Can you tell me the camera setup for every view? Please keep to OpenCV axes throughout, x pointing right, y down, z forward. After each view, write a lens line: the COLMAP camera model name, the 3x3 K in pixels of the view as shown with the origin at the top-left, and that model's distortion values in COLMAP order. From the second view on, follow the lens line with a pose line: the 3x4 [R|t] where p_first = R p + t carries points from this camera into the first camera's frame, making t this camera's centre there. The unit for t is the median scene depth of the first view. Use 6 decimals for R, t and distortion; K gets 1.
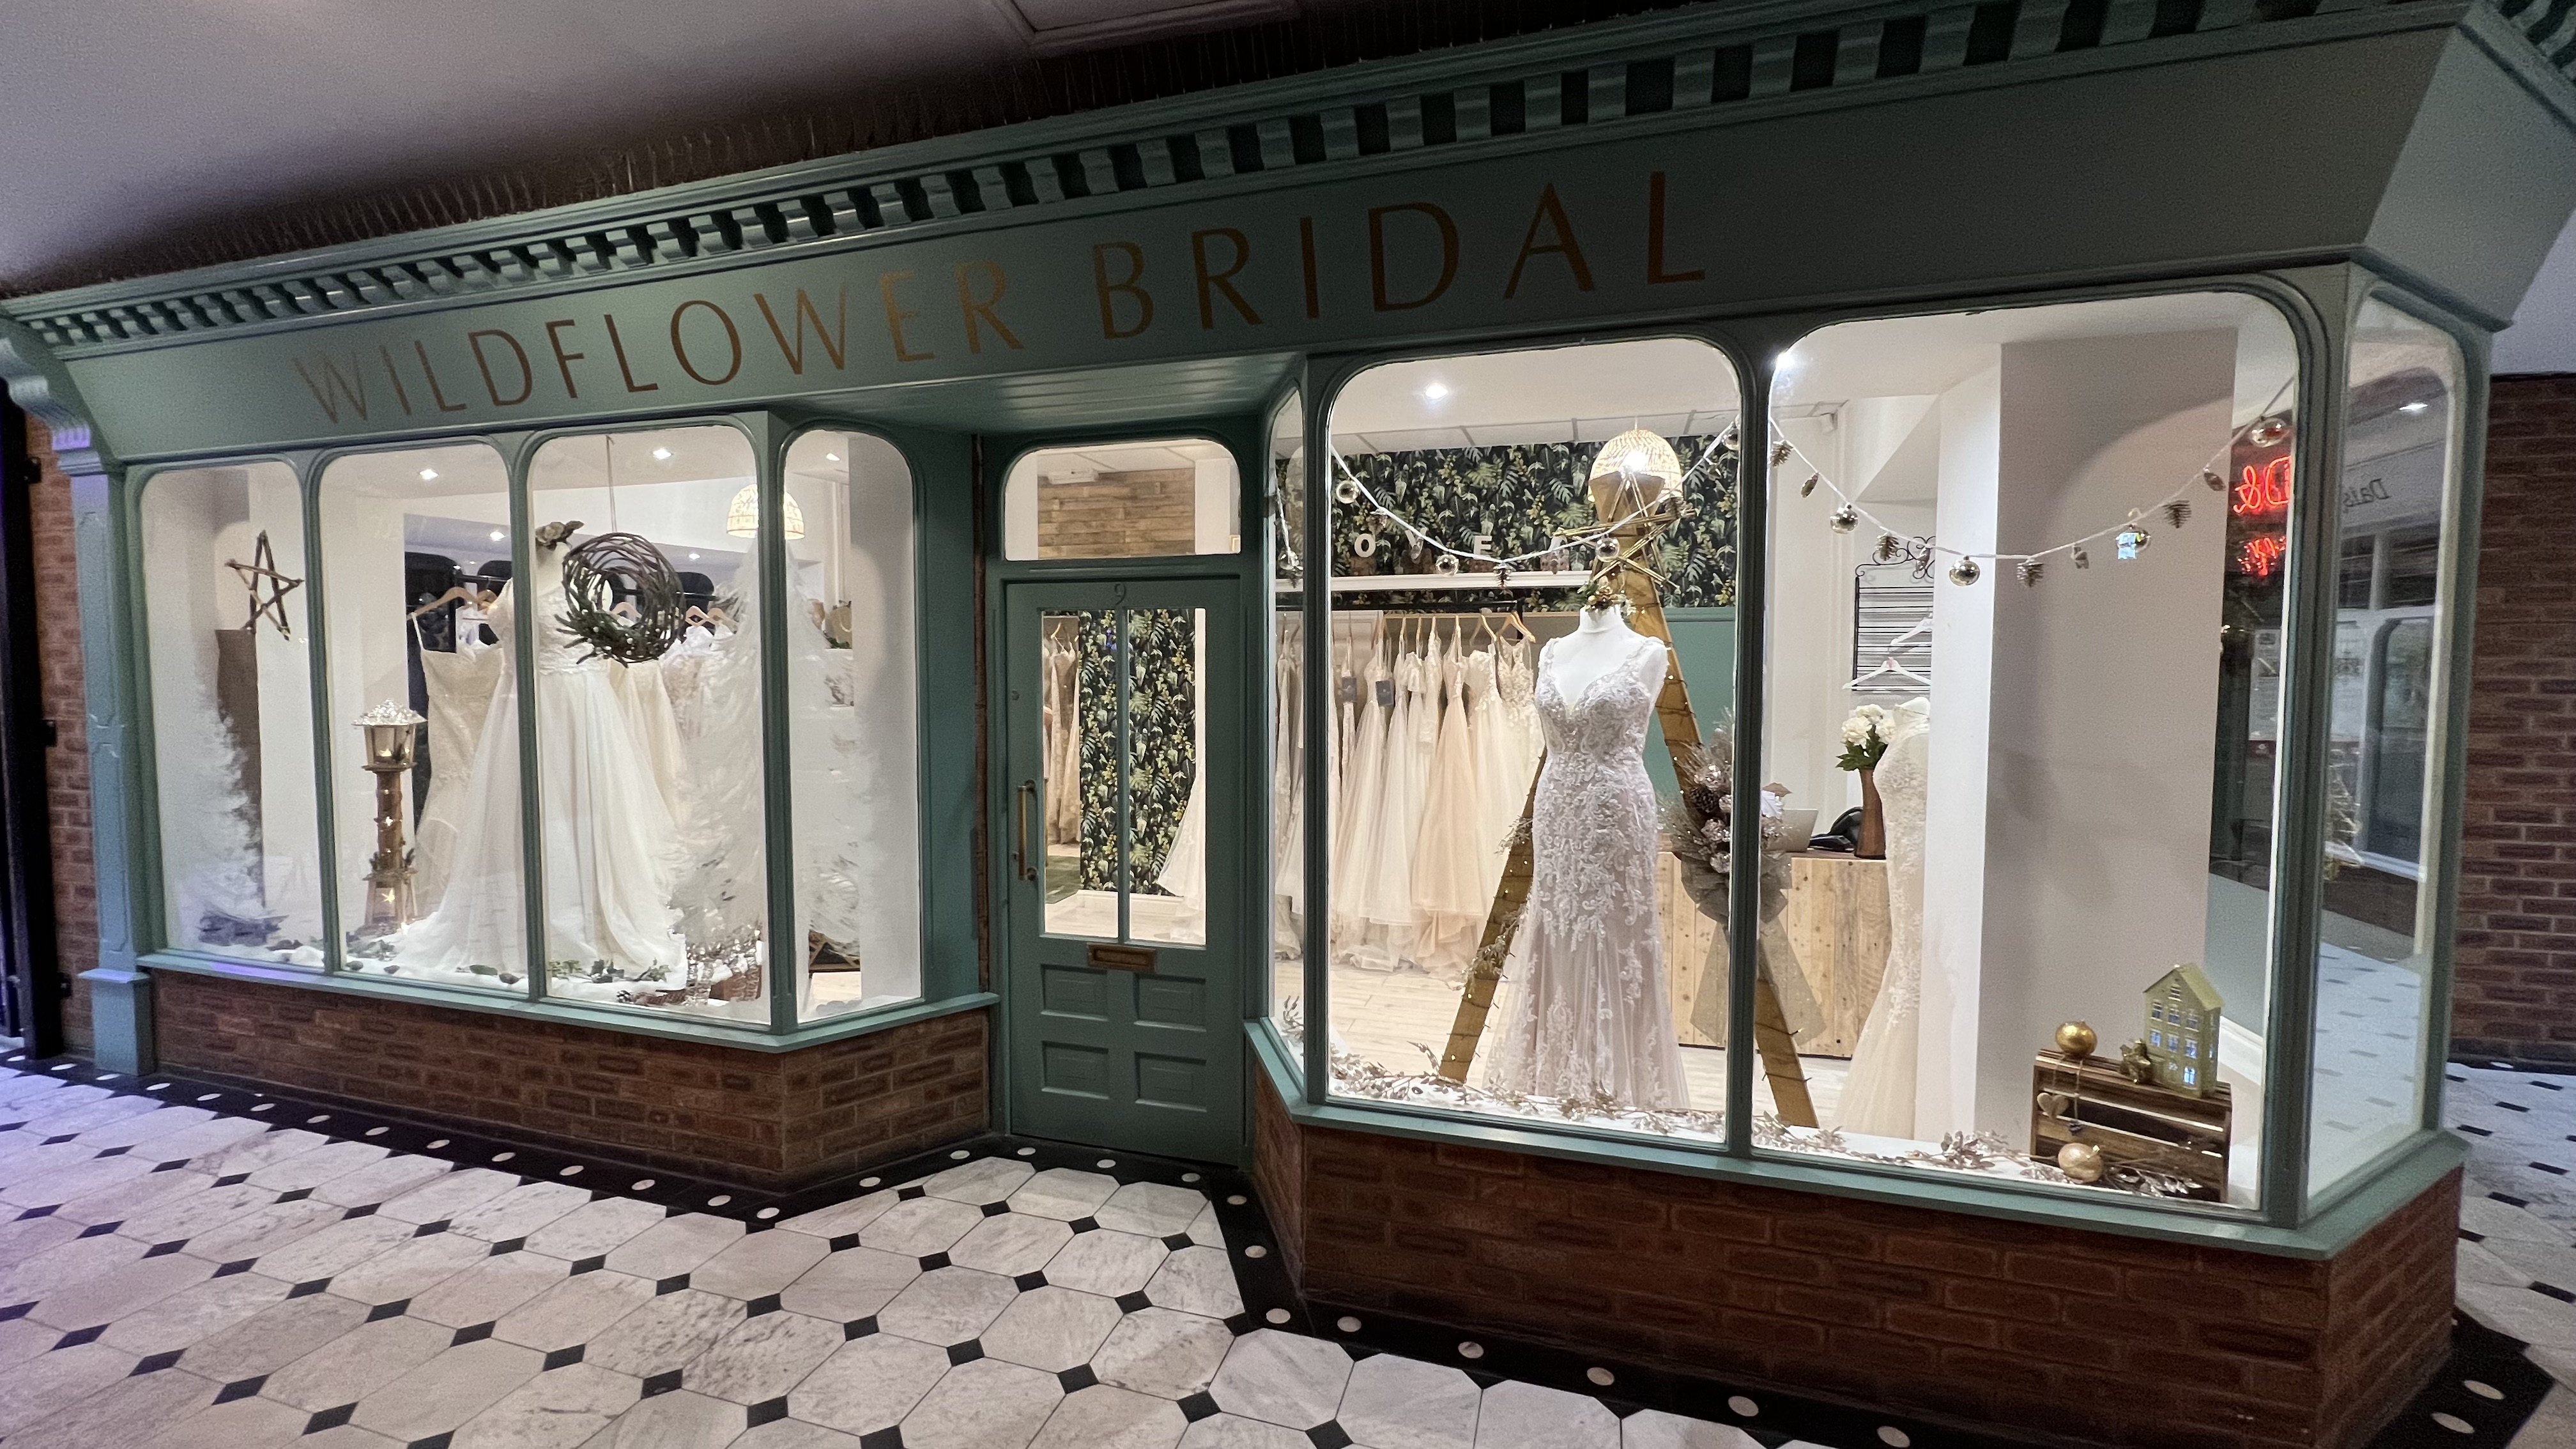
lens RADIAL K [[1021.8, 0, 1295.2], [0, 1021.8, 725.8], [0, 0, 1]] dist [-0.002865, 0.000236]
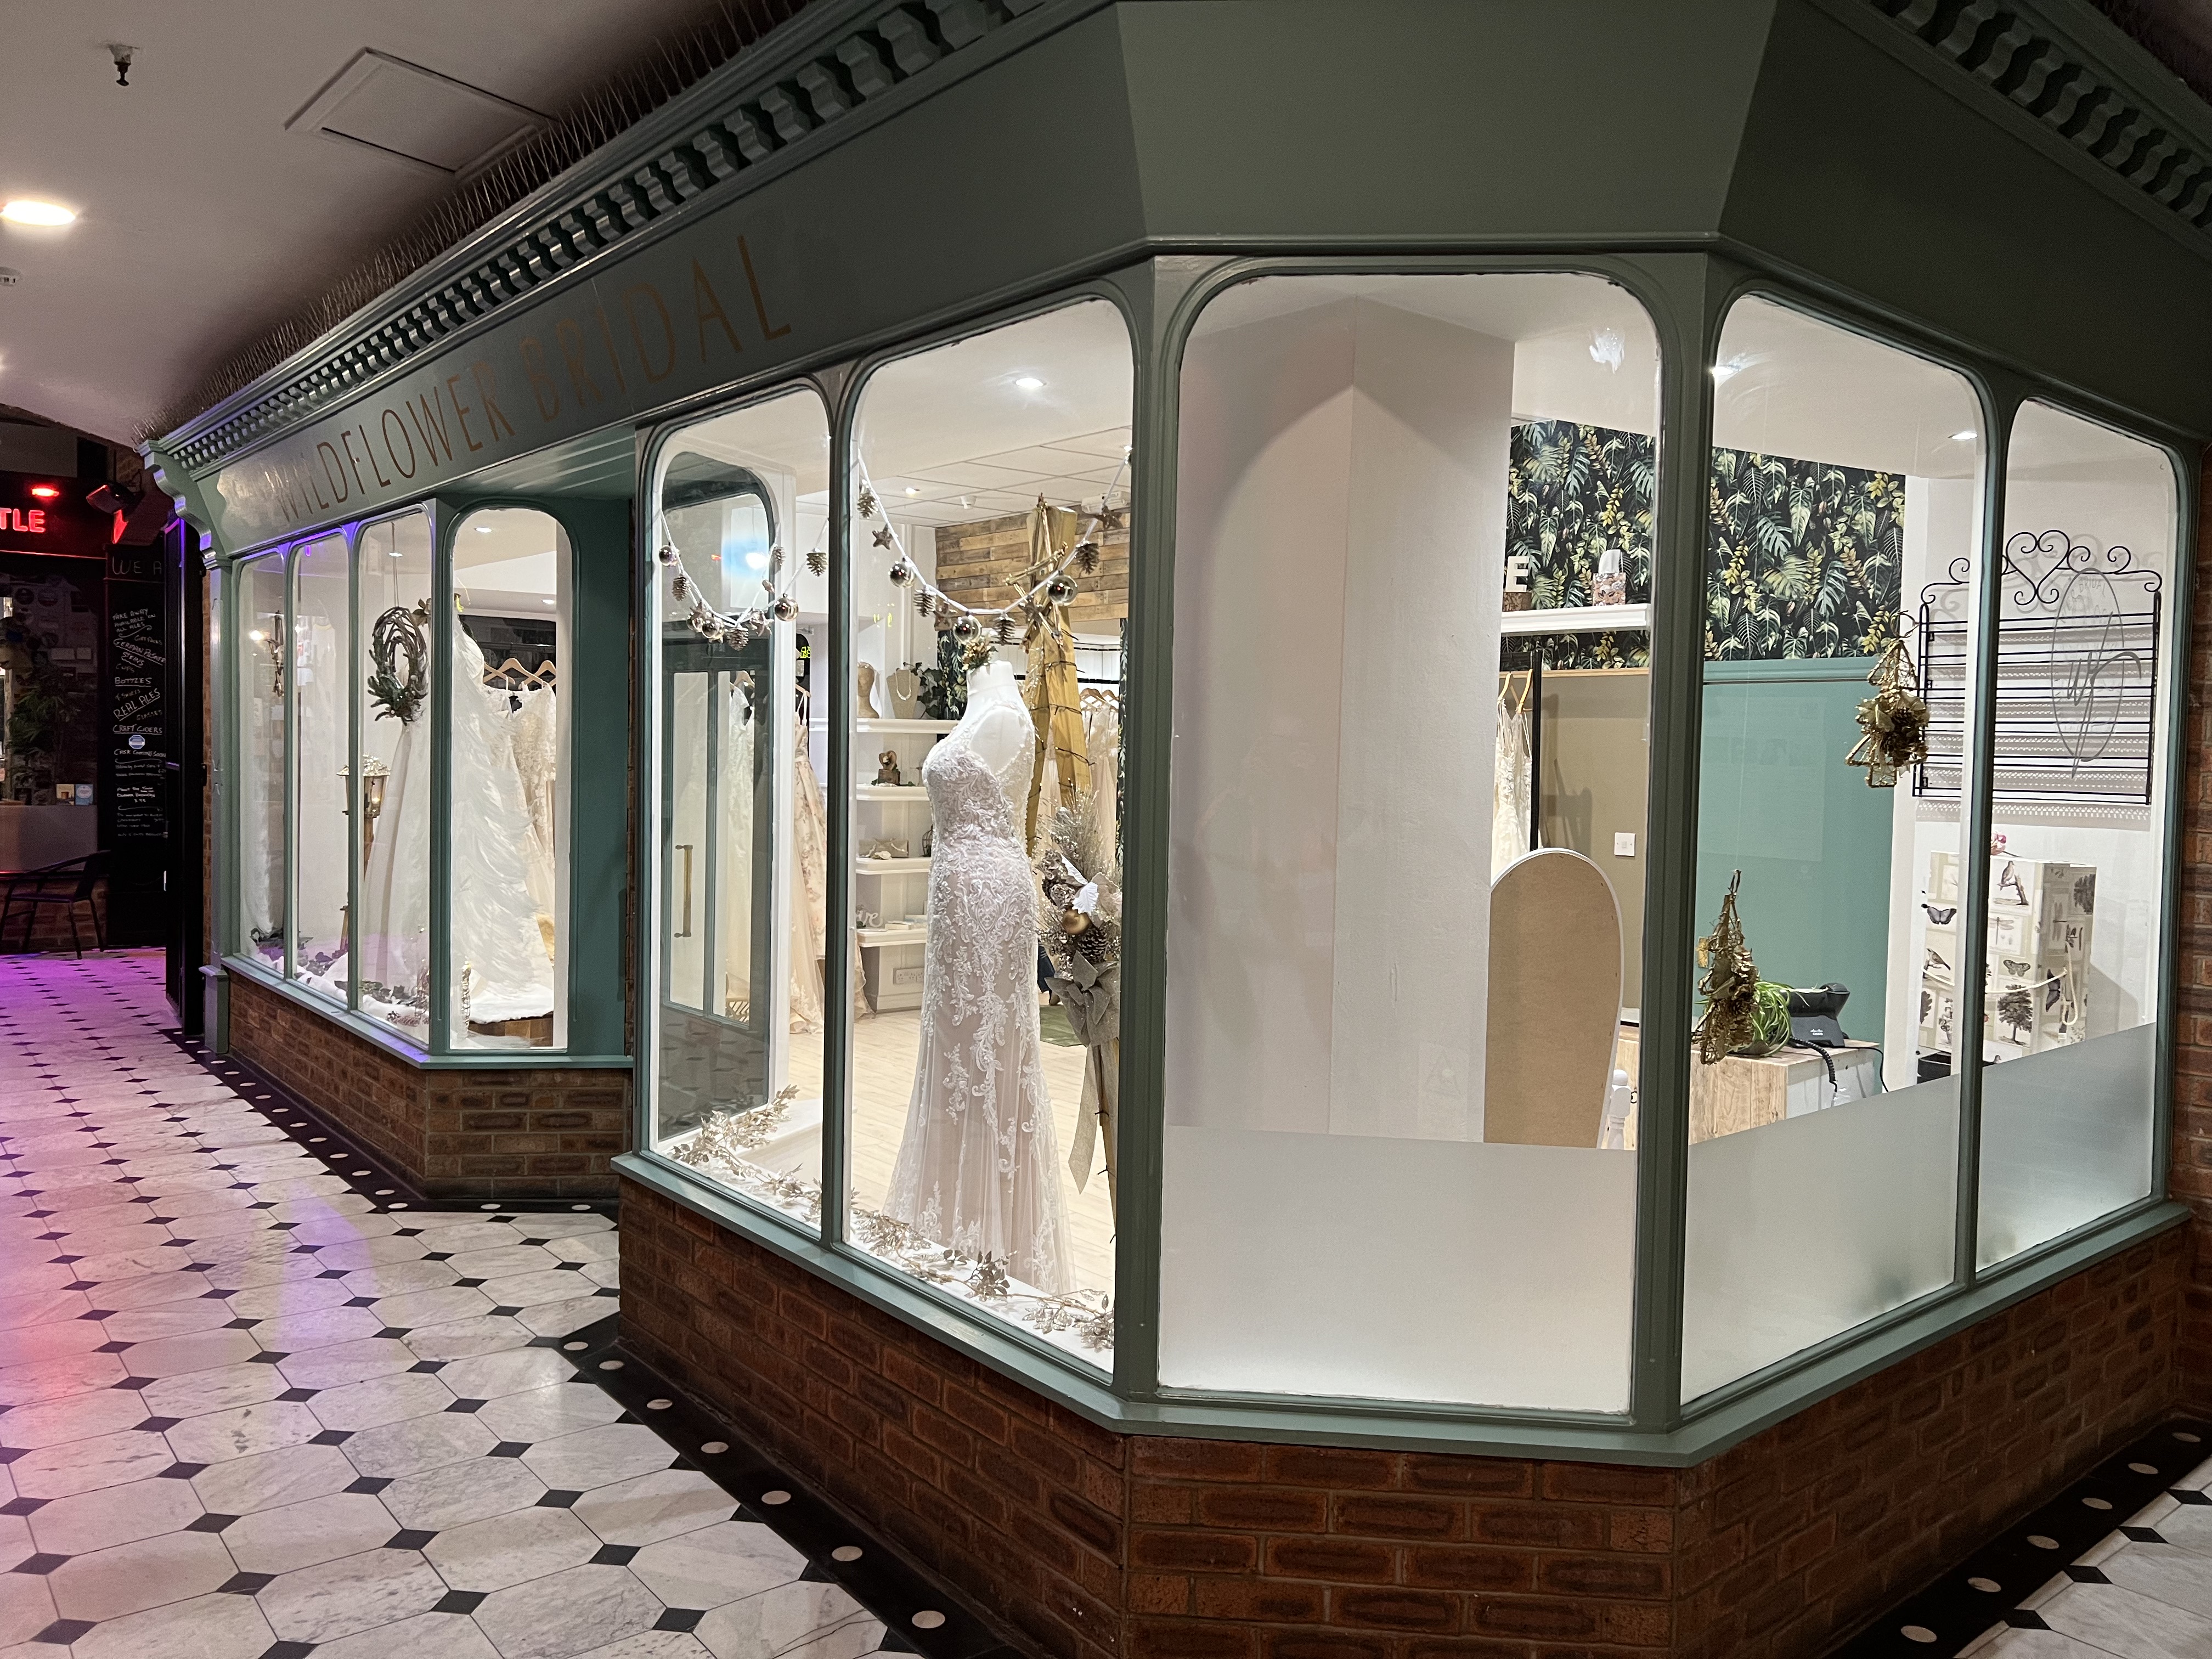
lens RADIAL K [[1641.5, 0, 1099.8], [0, 1641.5, 828.5], [0, 0, 1]] dist [0.007878, -0.001273]
pose [[0.832073, 0.045783, -0.552774, 1.047736], [-0.054954, 0.998489, -0.000022, 0.016507], [0.551937, 0.030396, 0.833331, -0.094529]]
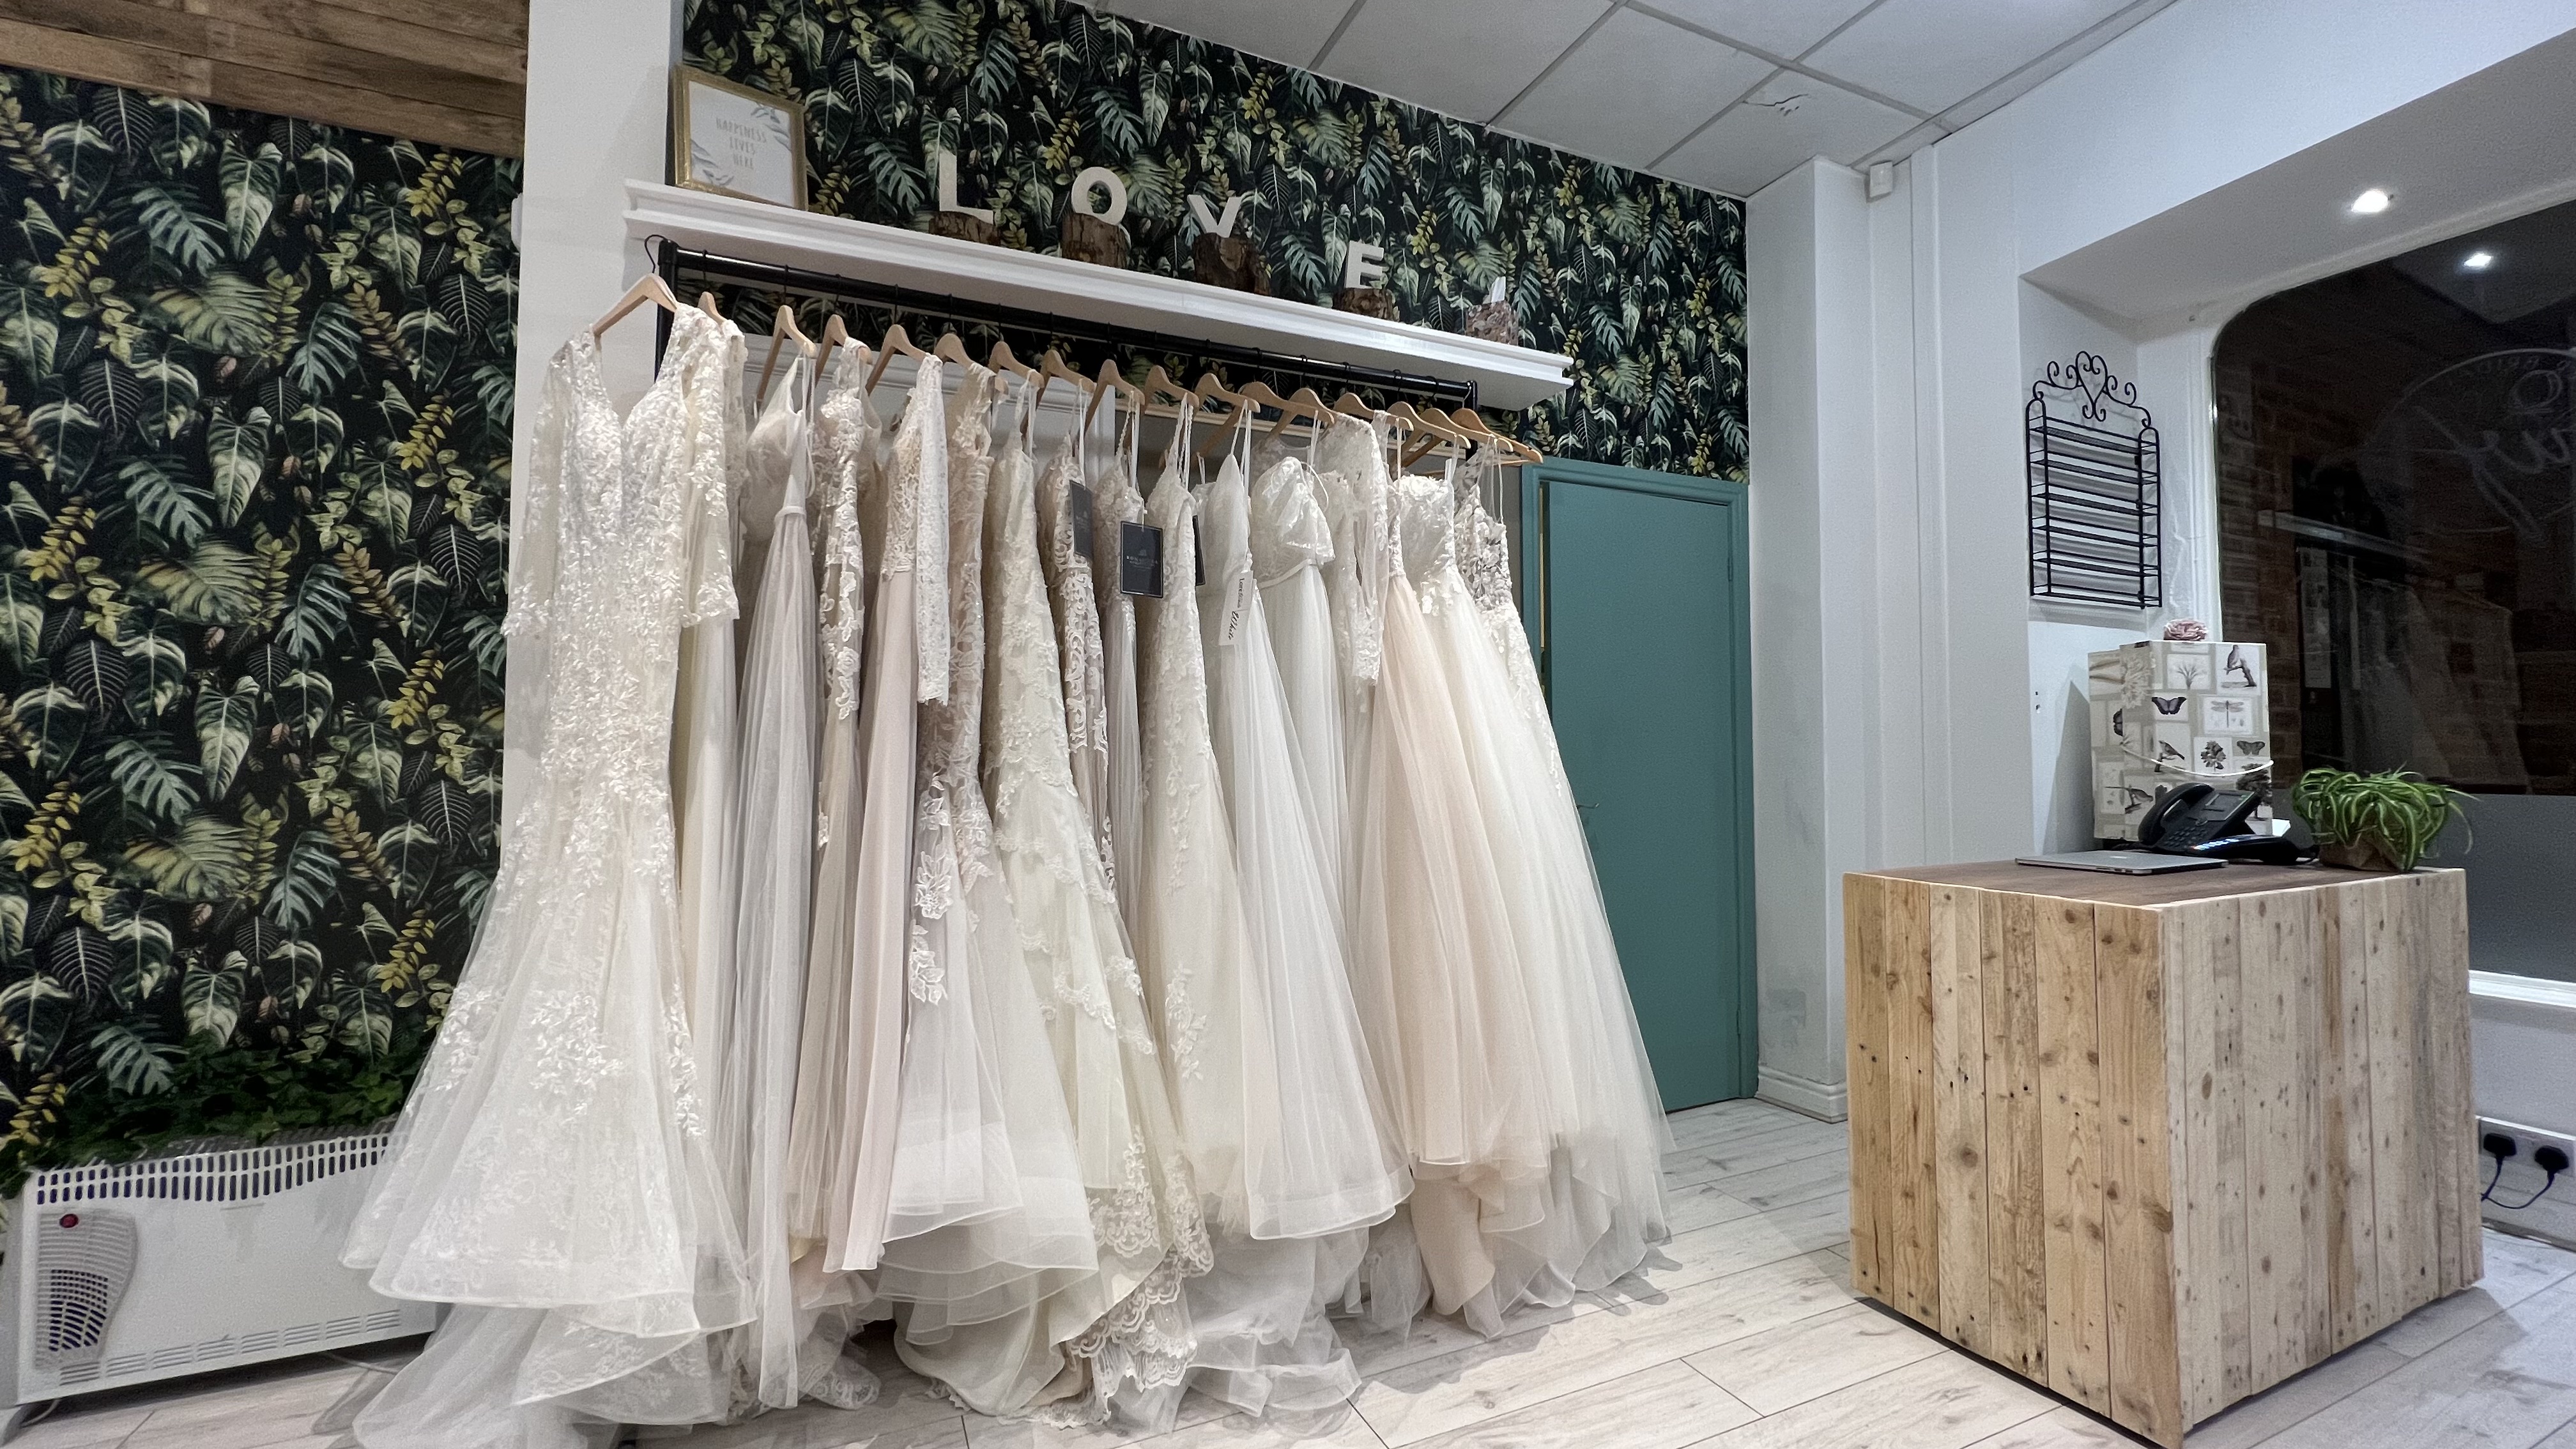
lens RADIAL K [[1021.8, 0, 1286.1], [0, 1021.8, 714.3], [0, 0, 1]] dist [-0.002865, 0.000236]
pose [[0.756527, 0.024853, 0.653490, -0.245283], [0.034949, 0.996313, -0.078350, 0.099901], [-0.653028, 0.082113, 0.752869, 1.309022]]
